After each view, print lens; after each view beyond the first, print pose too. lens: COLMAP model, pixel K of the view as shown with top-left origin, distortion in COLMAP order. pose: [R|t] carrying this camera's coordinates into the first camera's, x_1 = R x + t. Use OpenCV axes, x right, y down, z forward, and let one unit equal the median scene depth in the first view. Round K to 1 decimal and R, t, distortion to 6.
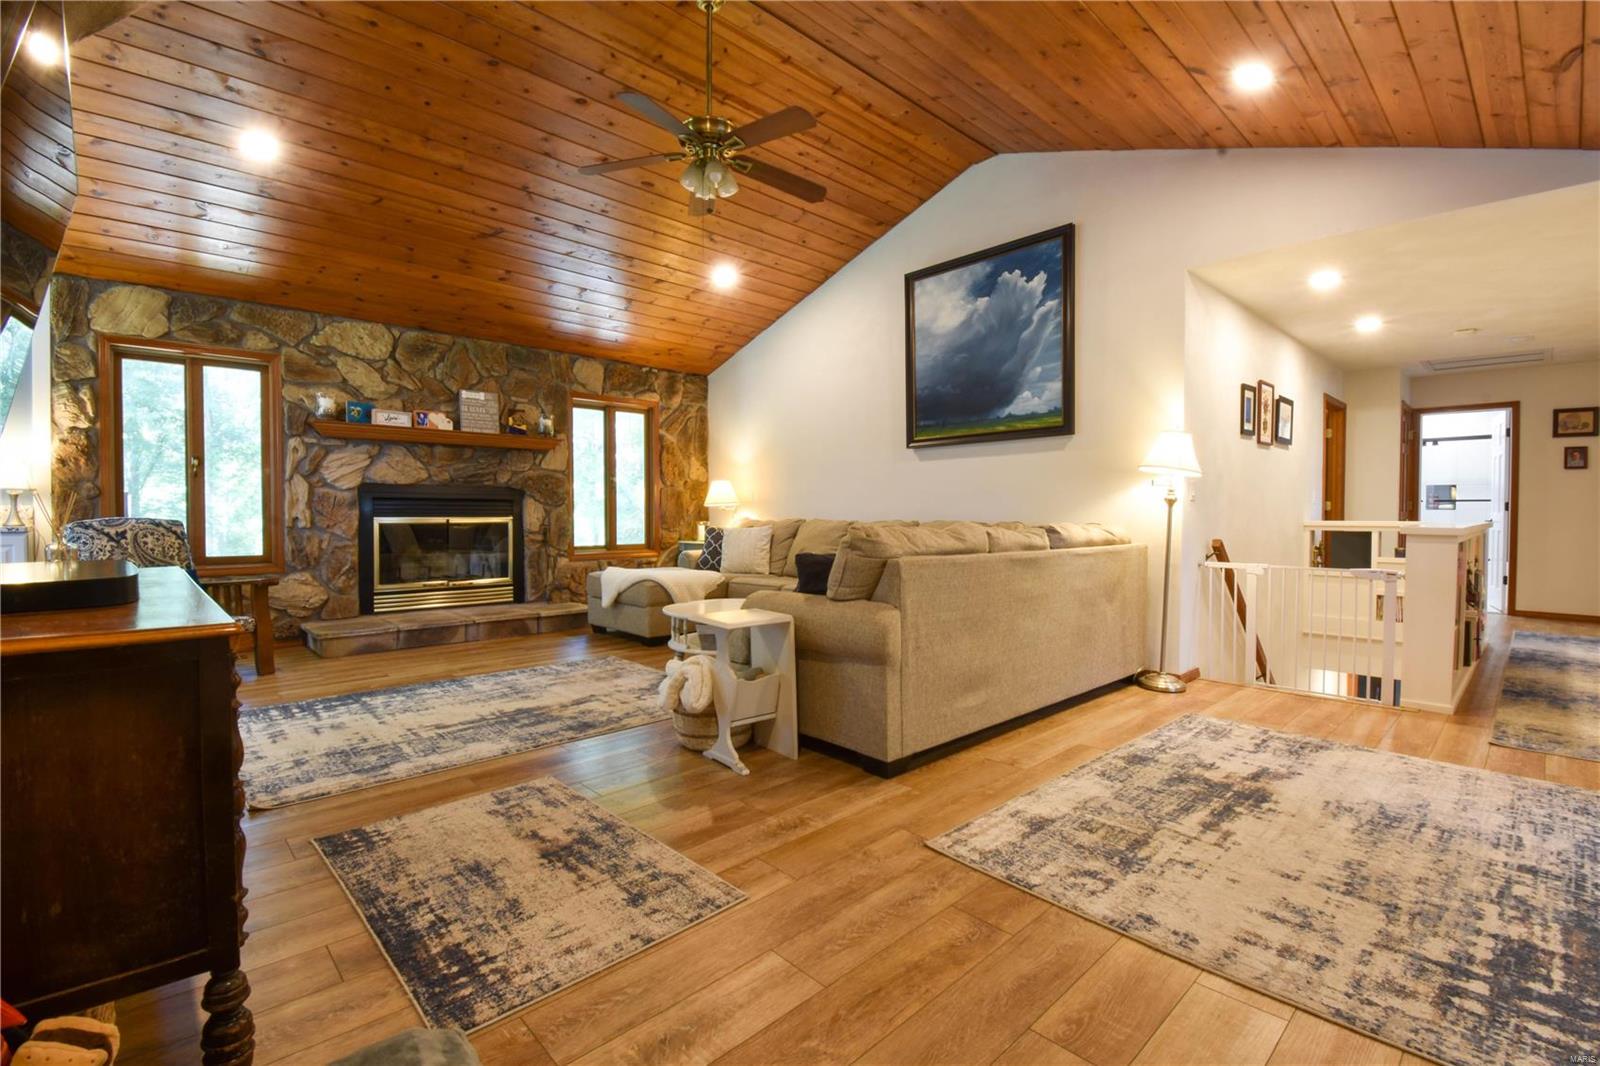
lens RADIAL K [[717.5, 0, 816.6], [0, 717.5, 522.9], [0, 0, 1]] dist [0.008369, -0.018200]
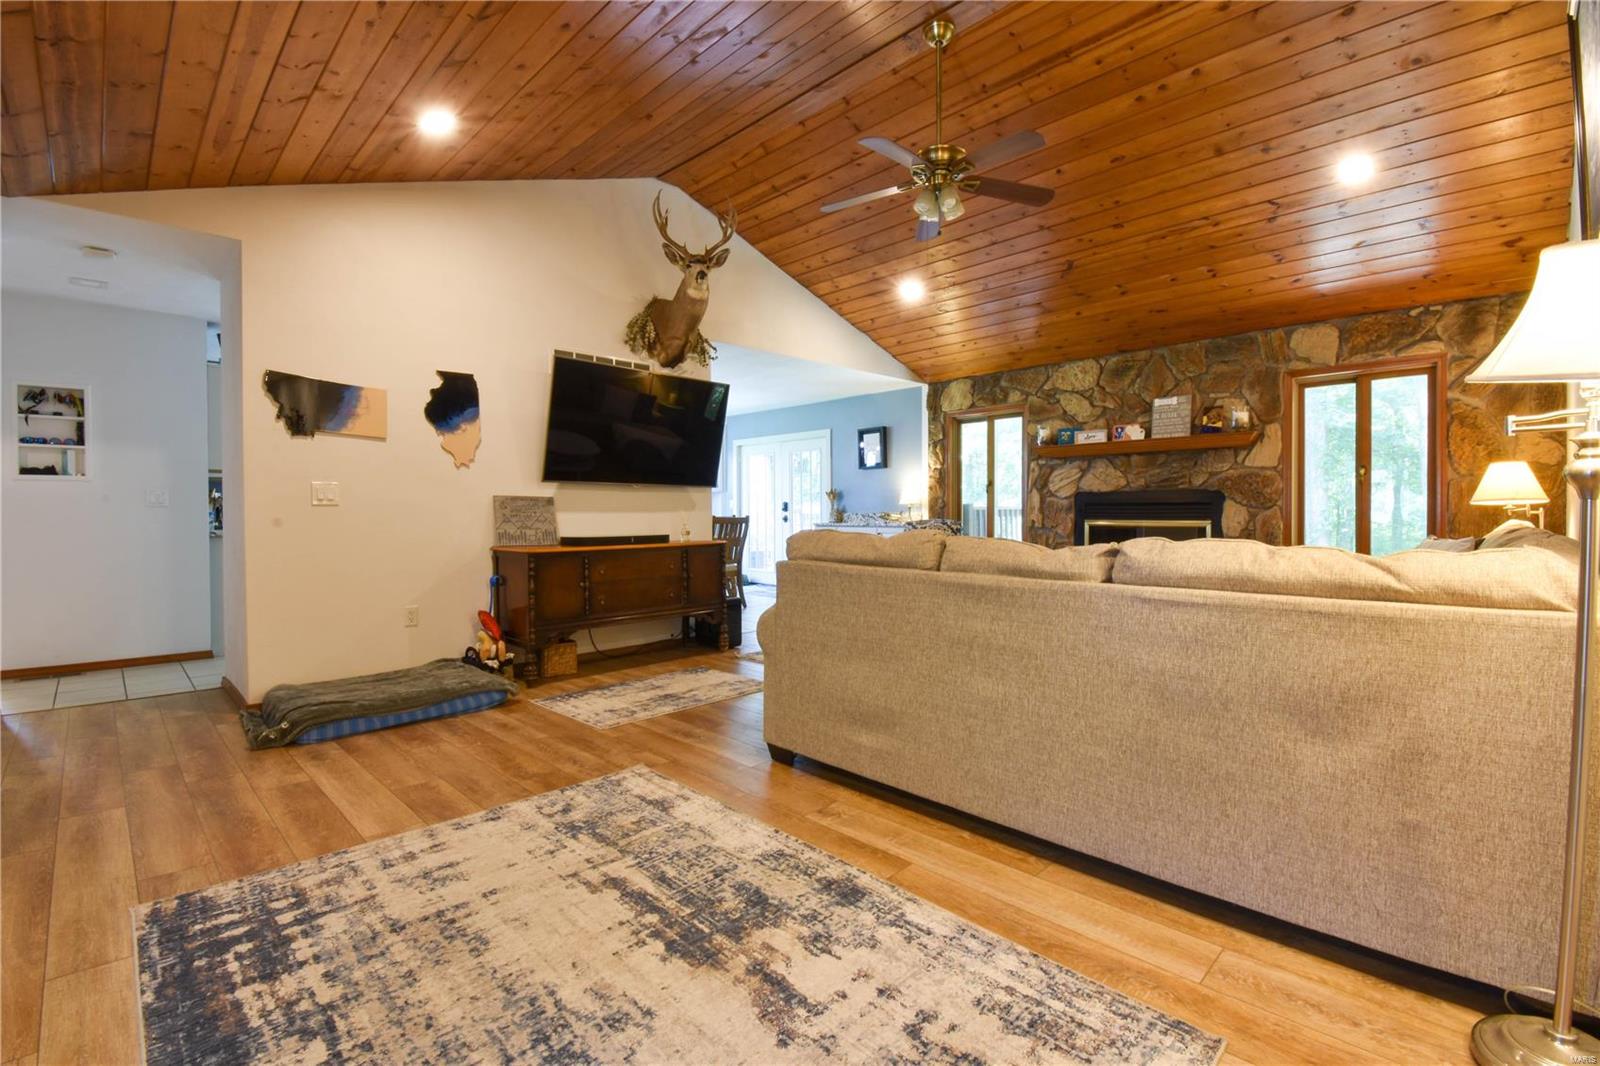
lens RADIAL K [[717.5, 0, 804.7], [0, 717.5, 529.1], [0, 0, 1]] dist [0.008369, -0.018200]
pose [[0.013637, 0.016761, -0.999767, 0.741042], [-0.010870, 0.999803, 0.016613, -0.009304], [0.999848, 0.010641, 0.013817, 0.638856]]
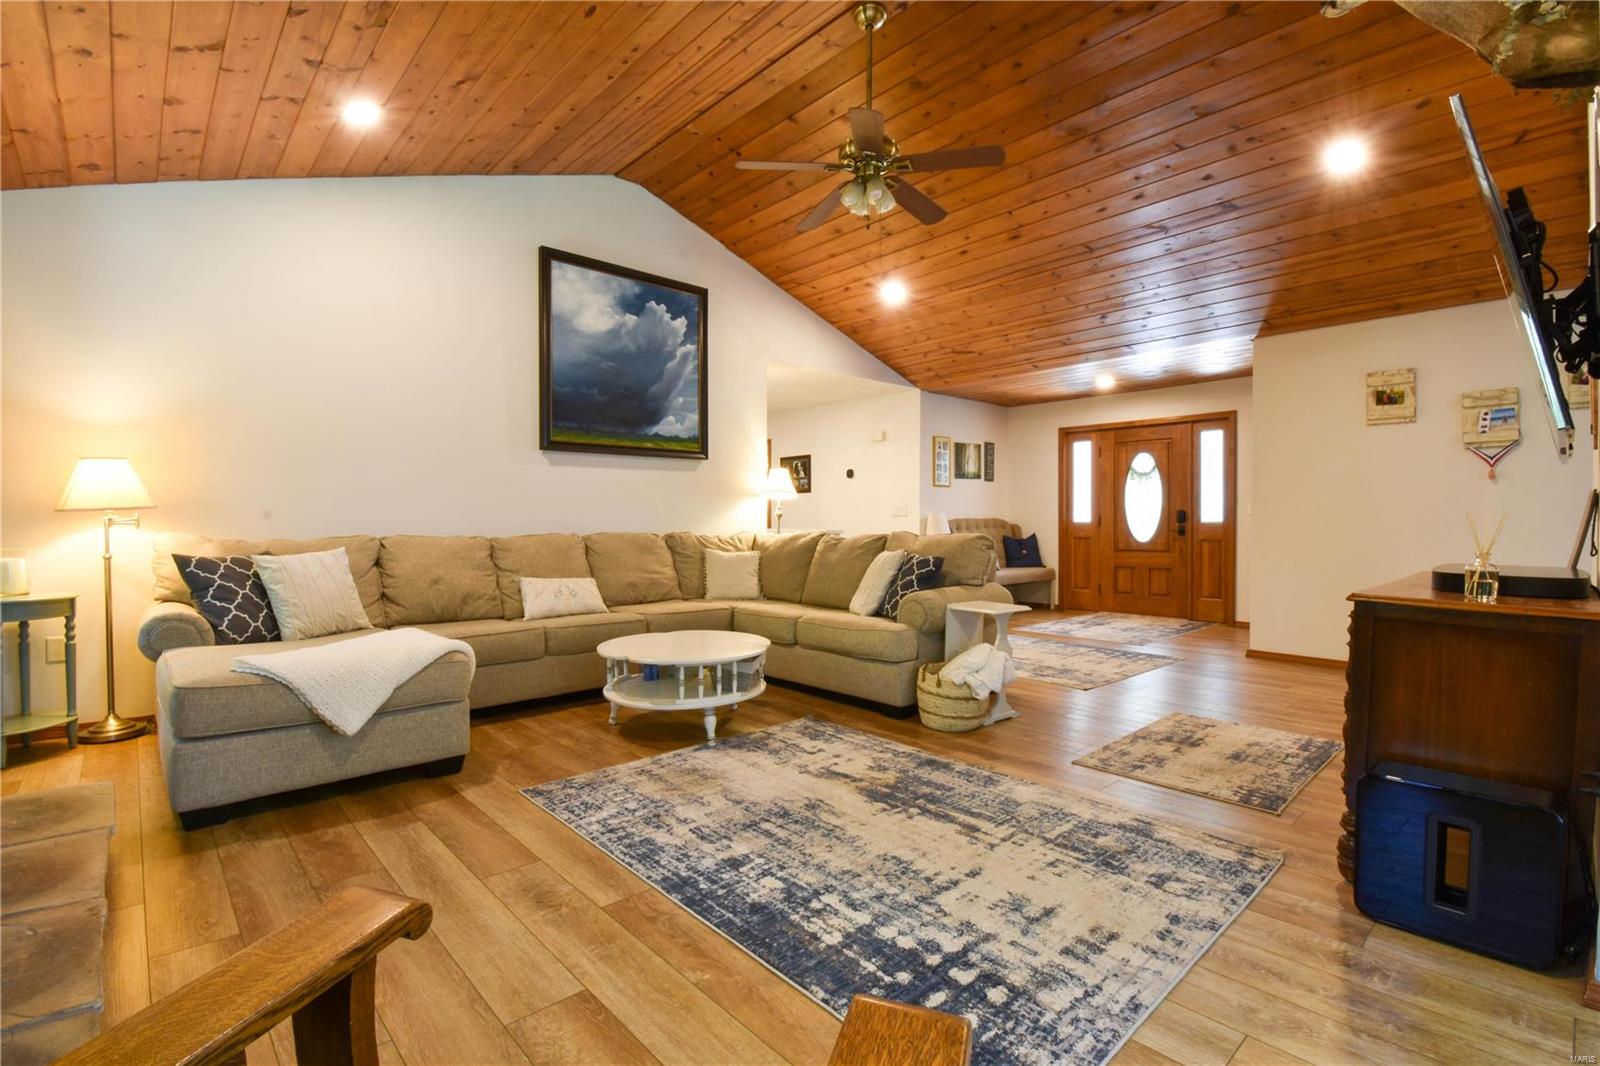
lens RADIAL K [[717.5, 0, 795.6], [0, 717.5, 533.8], [0, 0, 1]] dist [0.008369, -0.018200]
pose [[0.031072, -0.022392, 0.999266, -0.941810], [0.012846, 0.999675, 0.022002, -0.023295], [-0.999435, 0.012153, 0.031349, 0.870855]]
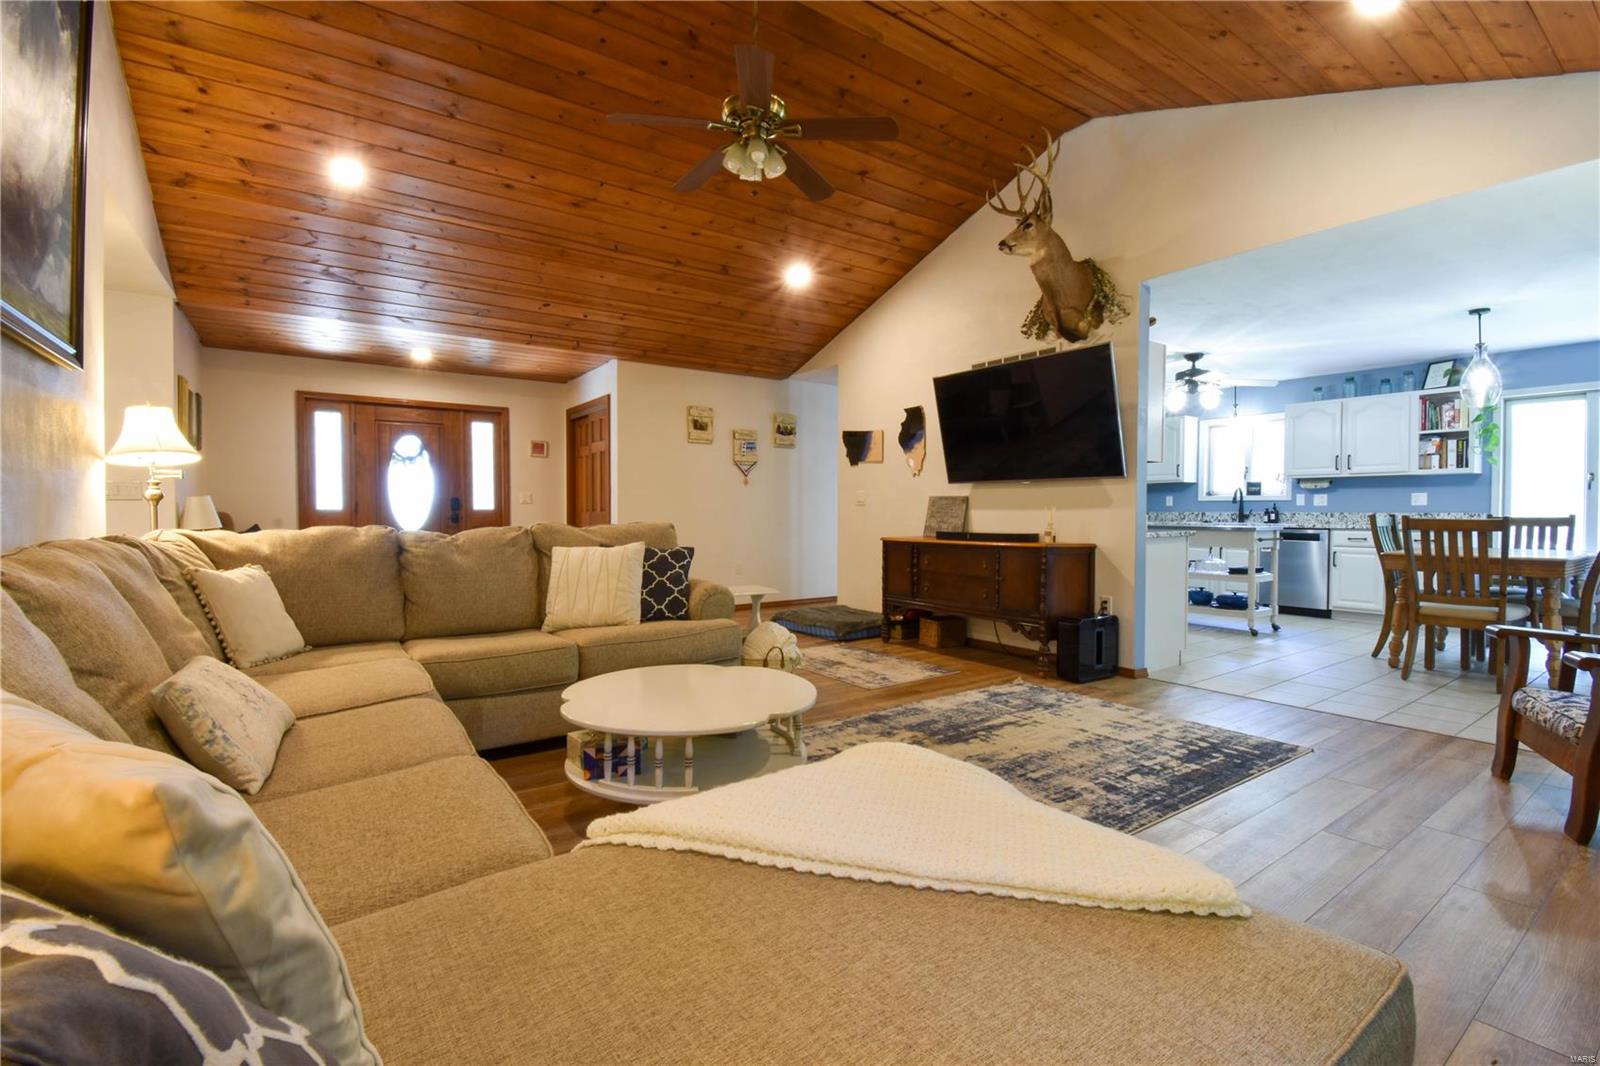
lens RADIAL K [[717.5, 0, 805.3], [0, 717.5, 526.1], [0, 0, 1]] dist [0.008369, -0.018200]
pose [[-0.987416, -0.008970, 0.157888, -0.294919], [-0.003491, 0.999383, 0.034944, -0.026519], [-0.158104, 0.033953, -0.986838, 1.558478]]
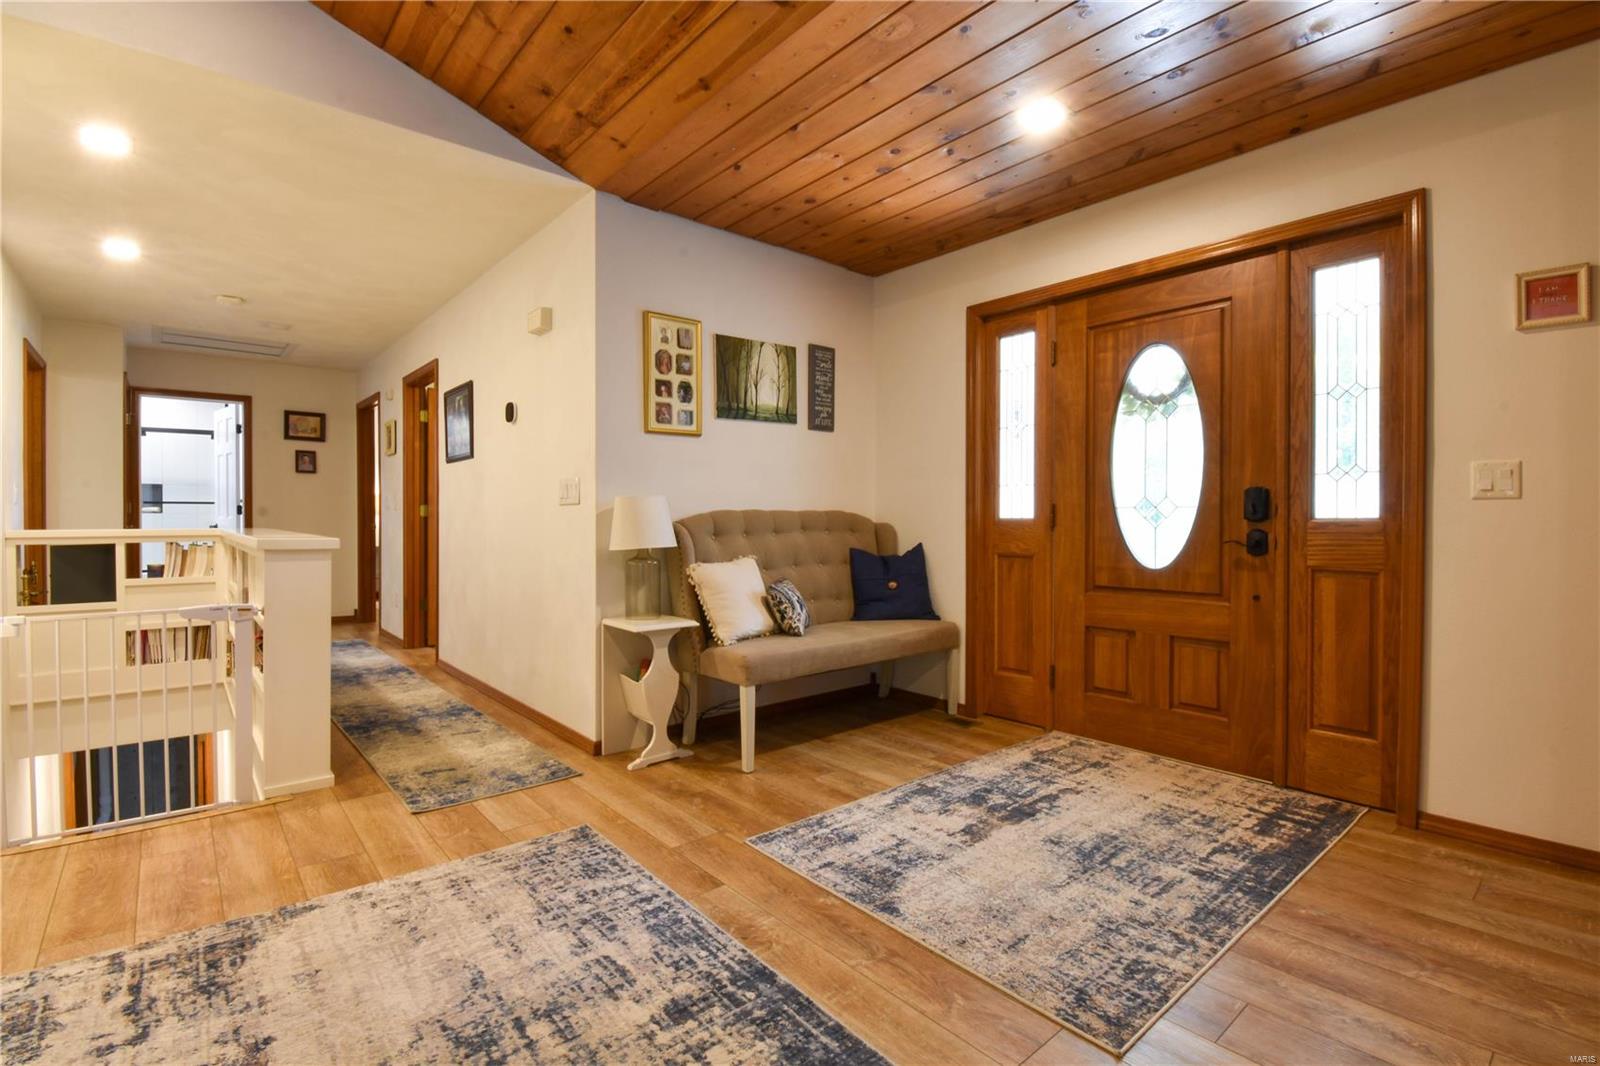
lens RADIAL K [[717.5, 0, 799.5], [0, 717.5, 534.7], [0, 0, 1]] dist [0.008369, -0.018200]
pose [[0.055054, -0.025618, 0.998155, 0.132170], [0.010875, 0.999627, 0.025056, -0.008829], [-0.998424, 0.009476, 0.055312, 0.379414]]
